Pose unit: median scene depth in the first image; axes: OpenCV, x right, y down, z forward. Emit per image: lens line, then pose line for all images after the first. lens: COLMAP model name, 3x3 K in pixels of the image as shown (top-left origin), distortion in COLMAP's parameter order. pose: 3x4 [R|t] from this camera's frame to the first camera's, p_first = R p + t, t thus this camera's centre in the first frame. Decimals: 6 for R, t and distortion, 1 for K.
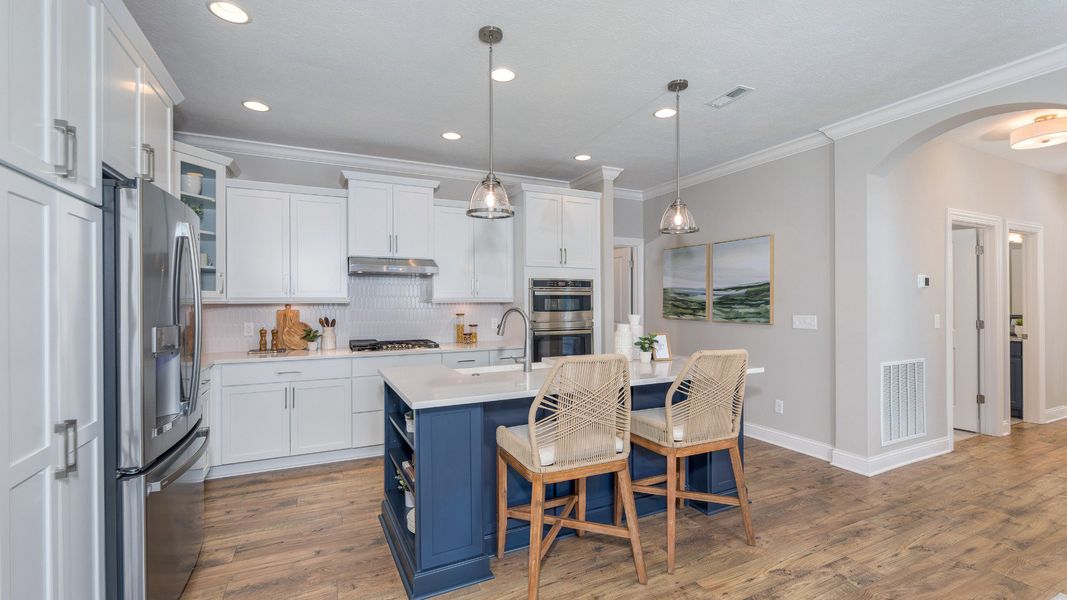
lens RADIAL K [[447.5, 0, 533.5], [0, 447.5, 300.0], [0, 0, 1]] dist [0.001592, 0.000206]
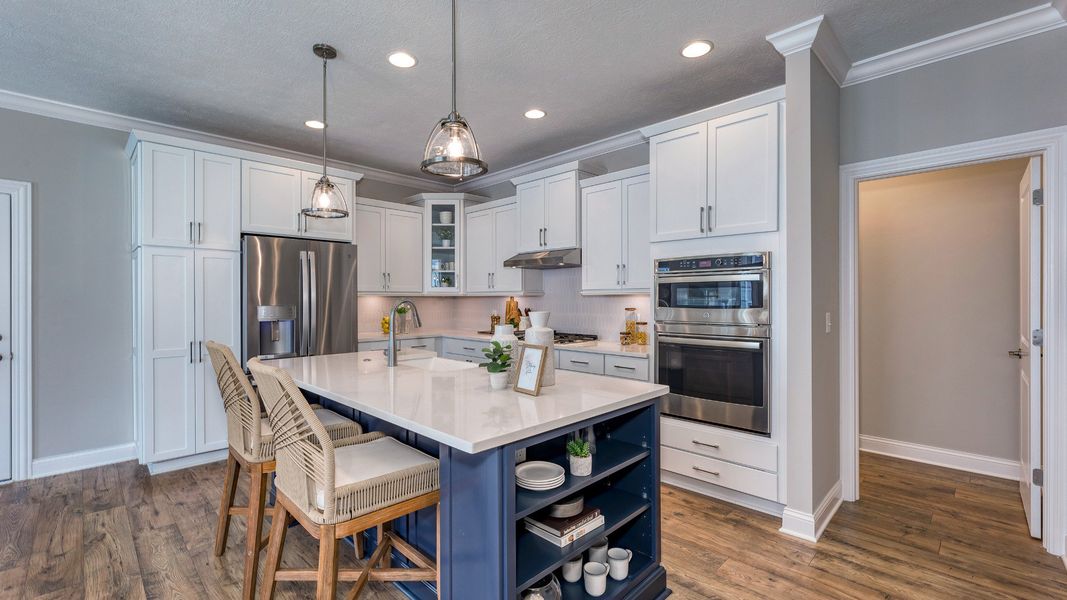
lens RADIAL K [[451.2, 0, 533.5], [0, 451.2, 300.0], [0, 0, 1]] dist [-0.001537, -0.000048]
pose [[0.332899, 0.006960, -0.942937, 0.604501], [0.005696, 0.999940, 0.009392, 0.007224], [0.942945, -0.008497, 0.332839, 0.594976]]
